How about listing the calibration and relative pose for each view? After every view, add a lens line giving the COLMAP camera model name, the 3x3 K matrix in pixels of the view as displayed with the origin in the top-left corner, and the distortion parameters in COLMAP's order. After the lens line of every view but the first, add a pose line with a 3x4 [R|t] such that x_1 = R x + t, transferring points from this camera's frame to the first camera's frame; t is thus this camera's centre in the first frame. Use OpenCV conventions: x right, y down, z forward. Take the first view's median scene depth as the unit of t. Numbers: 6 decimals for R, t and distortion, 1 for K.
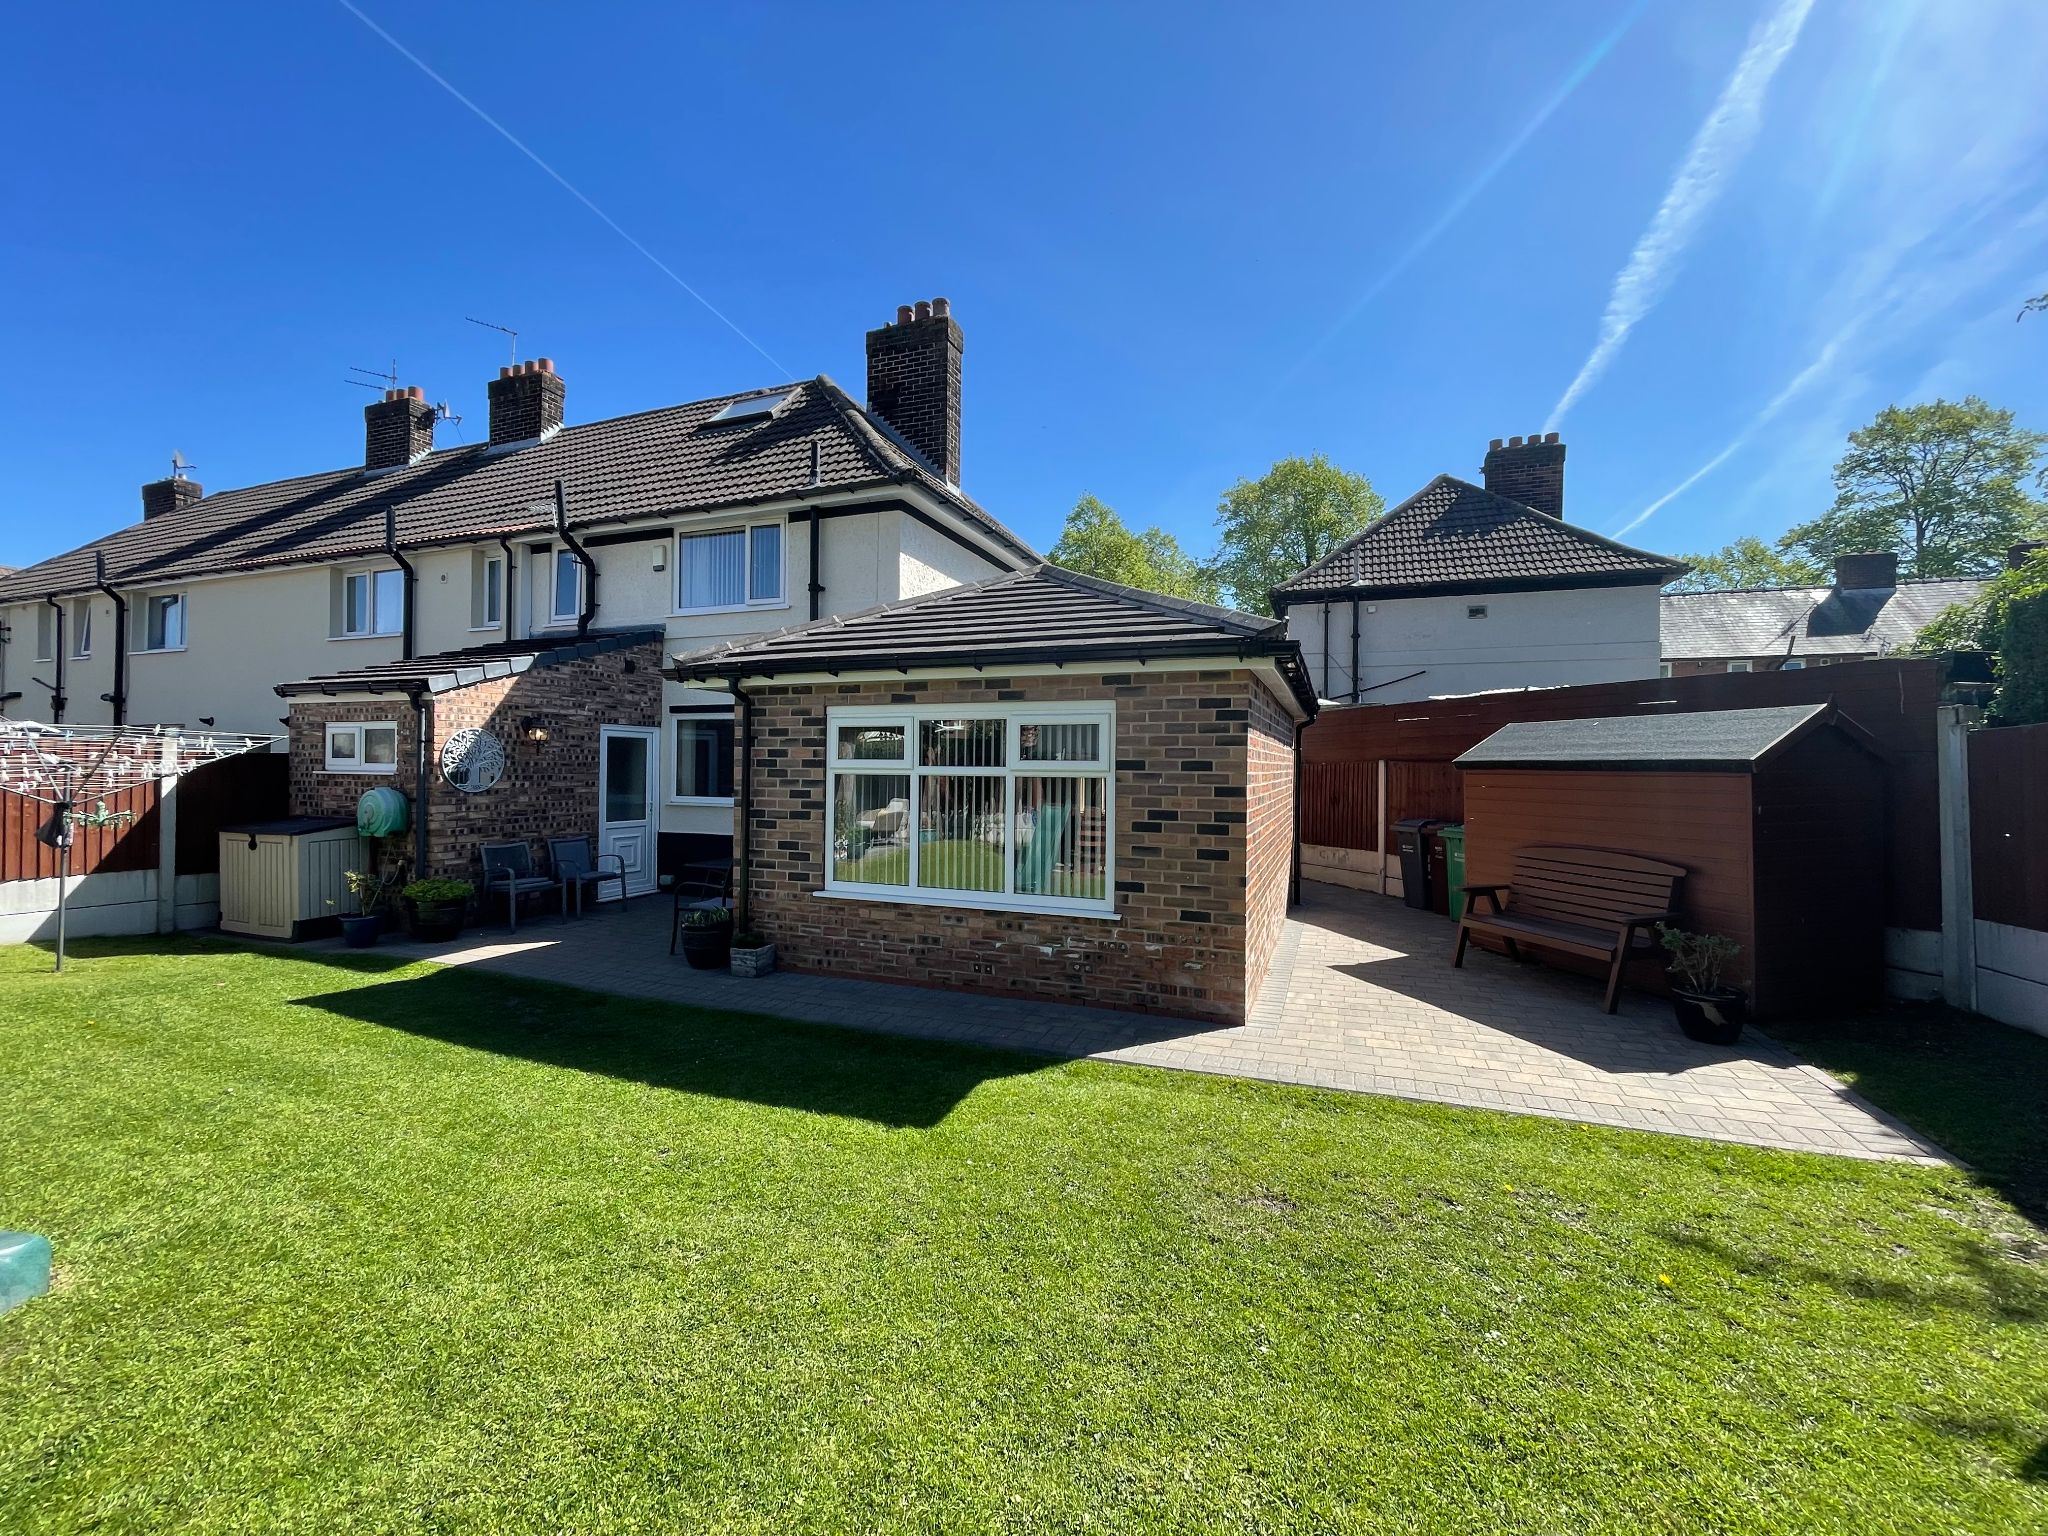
lens RADIAL K [[828.1, 0, 1020.4], [0, 828.1, 764.5], [0, 0, 1]] dist [-0.002960, 0.001085]
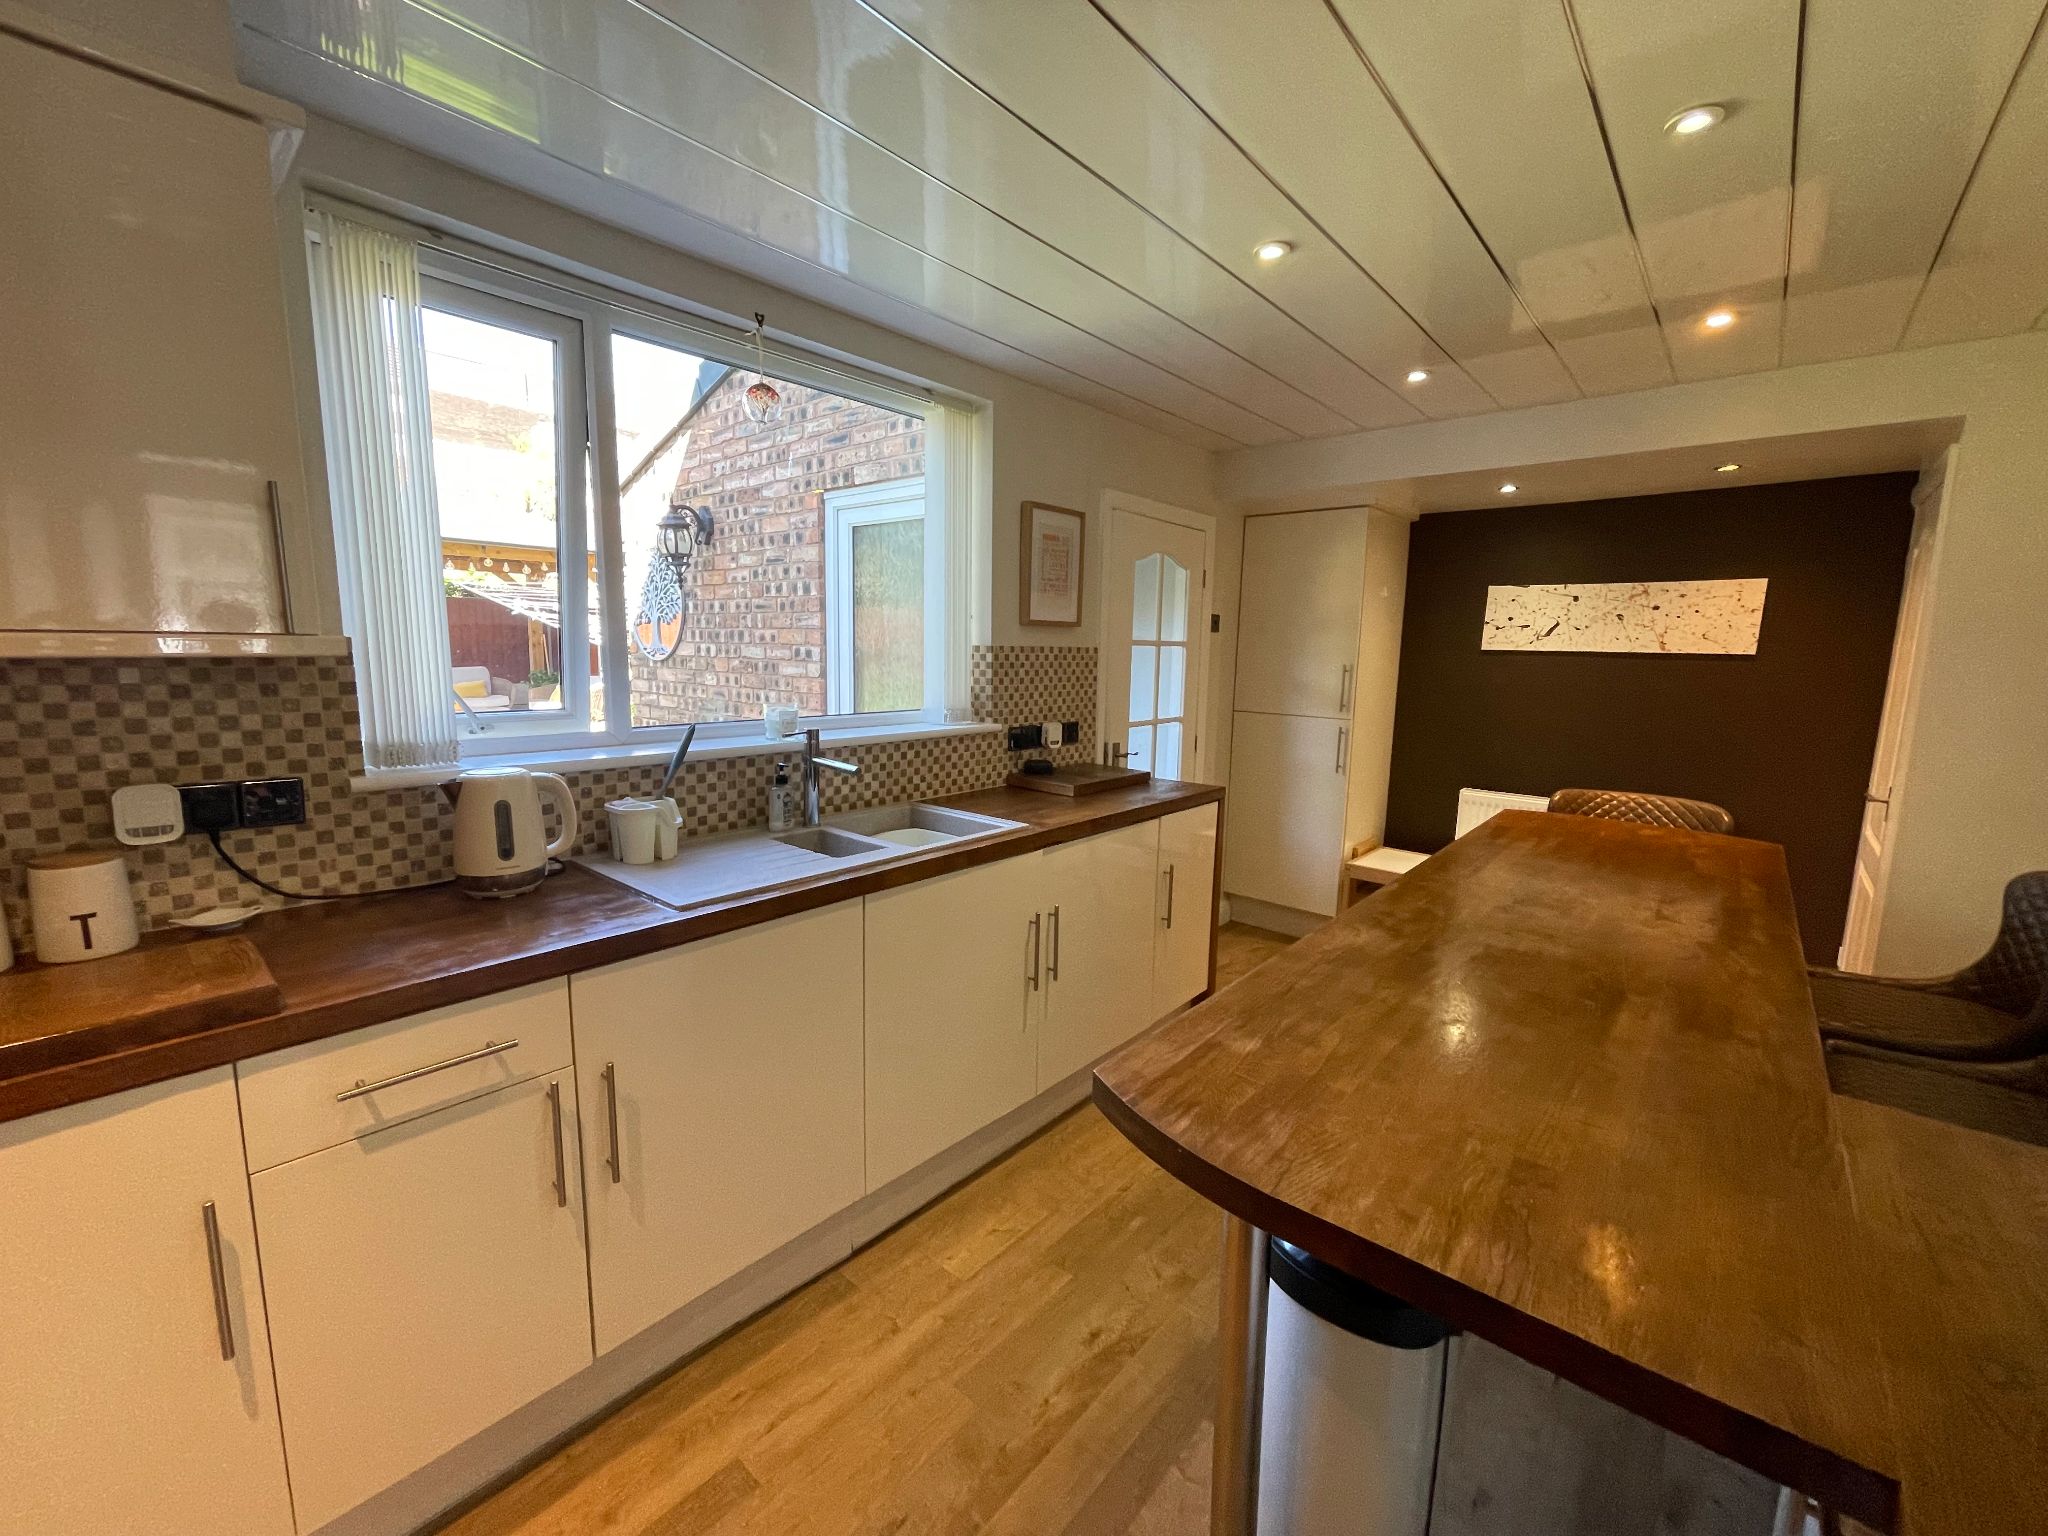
lens RADIAL K [[828.1, 0, 1026.5], [0, 828.1, 762.9], [0, 0, 1]] dist [-0.002960, 0.001085]
pose [[-0.333125, 0.118539, -0.935402, -0.243838], [-0.021979, 0.990820, 0.133389, 0.027055], [0.942627, 0.064994, -0.327461, 1.706760]]
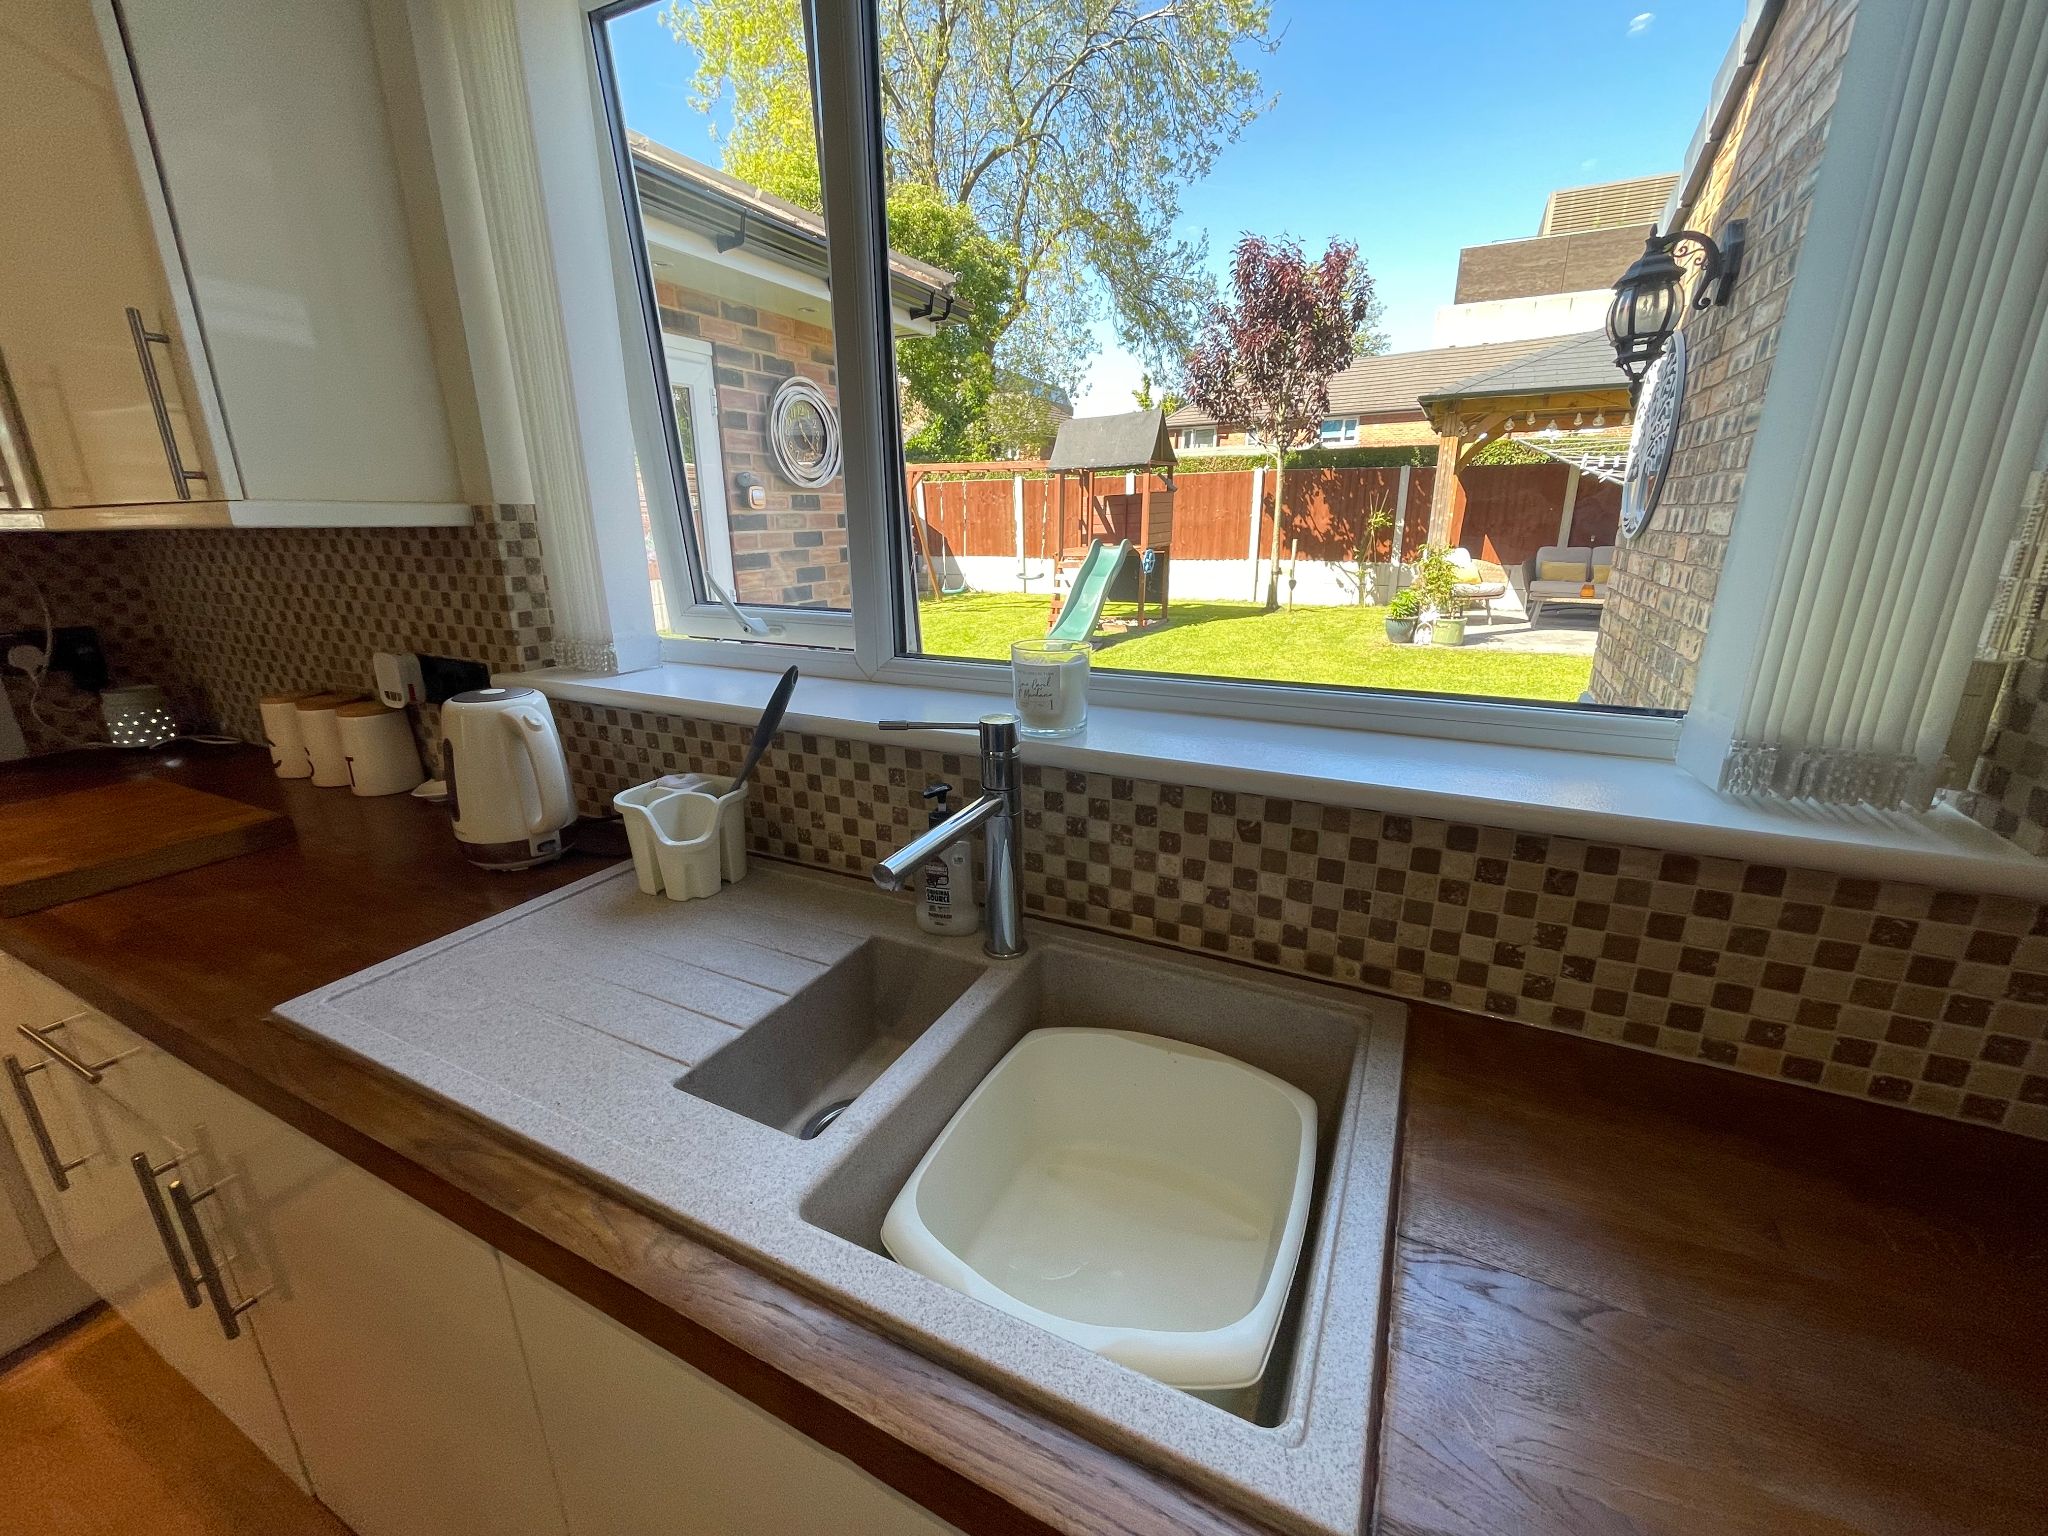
lens RADIAL K [[828.1, 0, 1021.5], [0, 828.1, 771.2], [0, 0, 1]] dist [-0.002960, 0.001085]
pose [[-0.996102, -0.028450, 0.083491, -0.518869], [-0.002545, 0.955431, 0.295205, 0.029775], [-0.088168, 0.293842, -0.951779, 1.643711]]
